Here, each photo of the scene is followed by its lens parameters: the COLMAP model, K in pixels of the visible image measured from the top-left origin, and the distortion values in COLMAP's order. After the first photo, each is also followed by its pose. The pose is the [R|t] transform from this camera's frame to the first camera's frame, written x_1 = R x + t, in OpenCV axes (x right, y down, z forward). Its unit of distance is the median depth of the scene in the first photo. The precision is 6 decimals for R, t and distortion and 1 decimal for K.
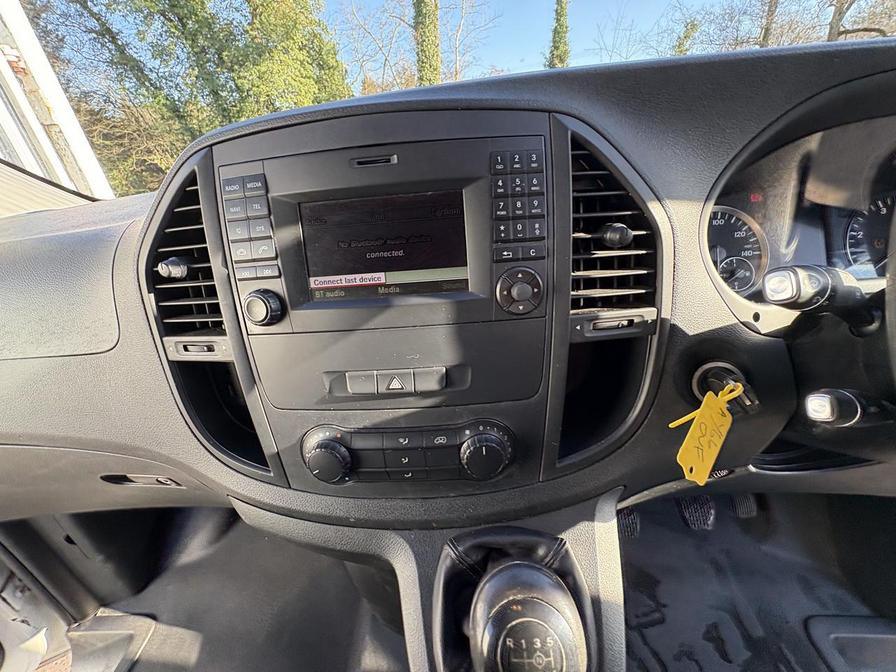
lens RADIAL K [[357.0, 0, 450.9], [0, 357.0, 333.7], [0, 0, 1]] dist [-0.000799, 0.000718]
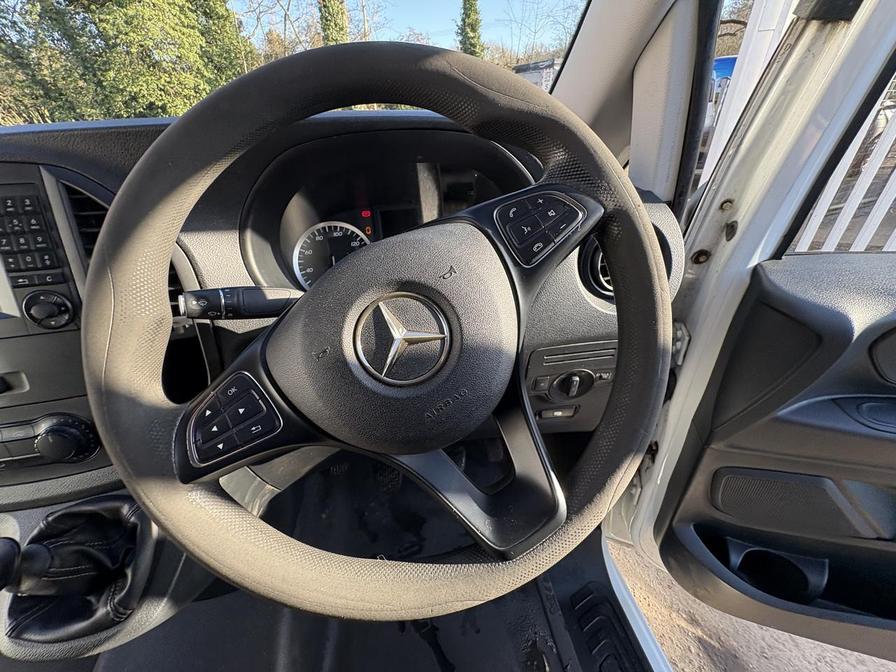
lens RADIAL K [[357.0, 0, 448.9], [0, 357.0, 335.1], [0, 0, 1]] dist [-0.000799, 0.000718]
pose [[0.983934, -0.064474, 0.166485, 0.487920], [0.053064, 0.995985, 0.072098, -0.017846], [-0.170465, -0.062106, 0.983405, -0.163312]]
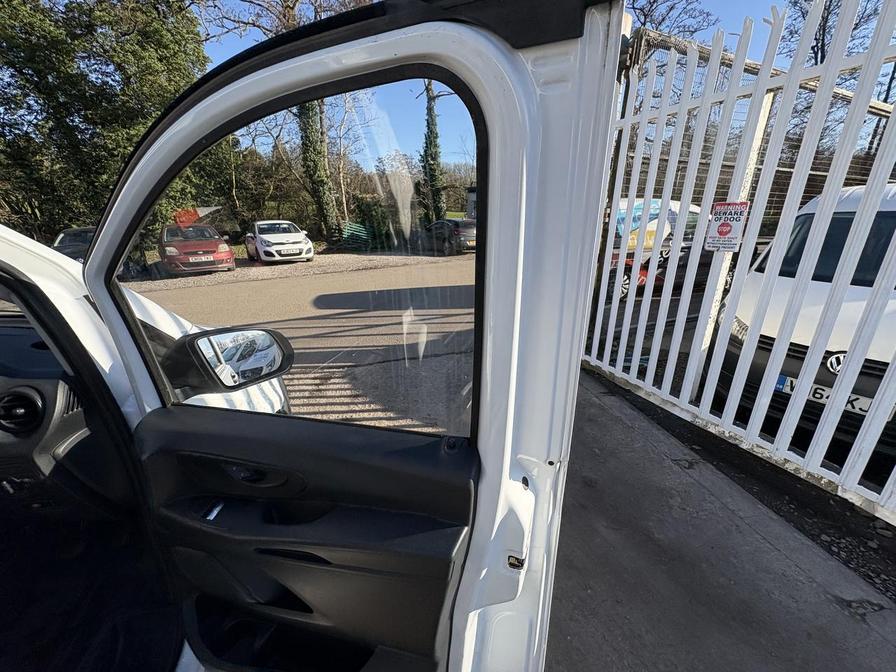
lens RADIAL K [[357.0, 0, 450.2], [0, 357.0, 334.6], [0, 0, 1]] dist [-0.000799, 0.000718]
pose [[0.973445, 0.001810, 0.228912, 1.870348], [0.035510, 0.986671, -0.158807, -0.092056], [-0.226148, 0.162719, 0.960406, -0.929124]]
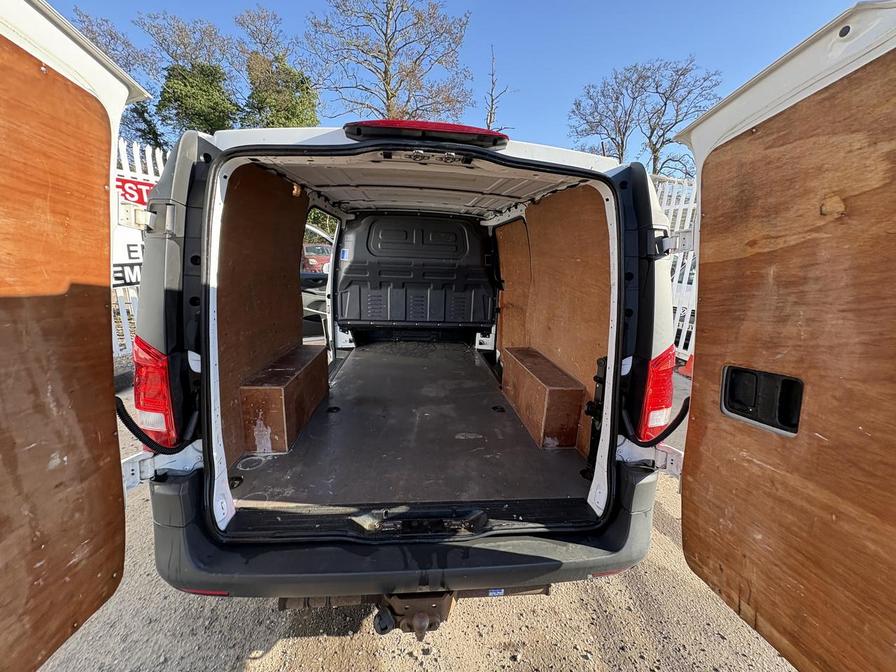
lens RADIAL K [[357.0, 0, 448.3], [0, 357.0, 336.9], [0, 0, 1]] dist [-0.000799, 0.000718]
pose [[0.983820, 0.091436, 0.154067, -0.407430], [-0.054002, 0.971307, -0.231616, 2.408004], [-0.170825, 0.219548, 0.960530, -5.260502]]
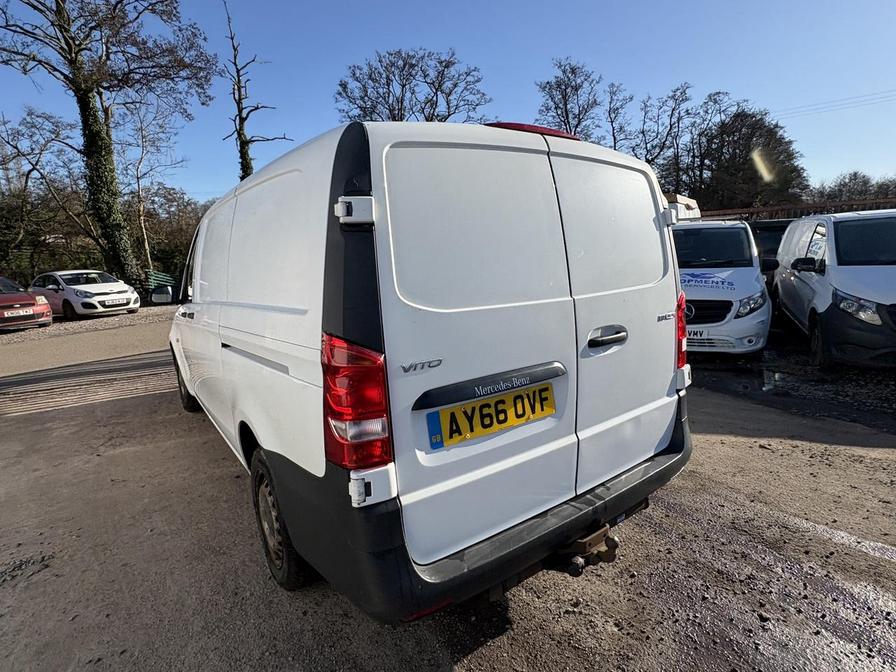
lens RADIAL K [[464.1, 0, 448.3], [0, 464.1, 336.5], [0, 0, 1]] dist [0.000173, -0.000441]
pose [[0.791356, -0.054472, 0.608924, -2.165483], [0.257176, 0.933269, -0.250738, 2.660187], [-0.554632, 0.355024, 0.752557, -5.158123]]
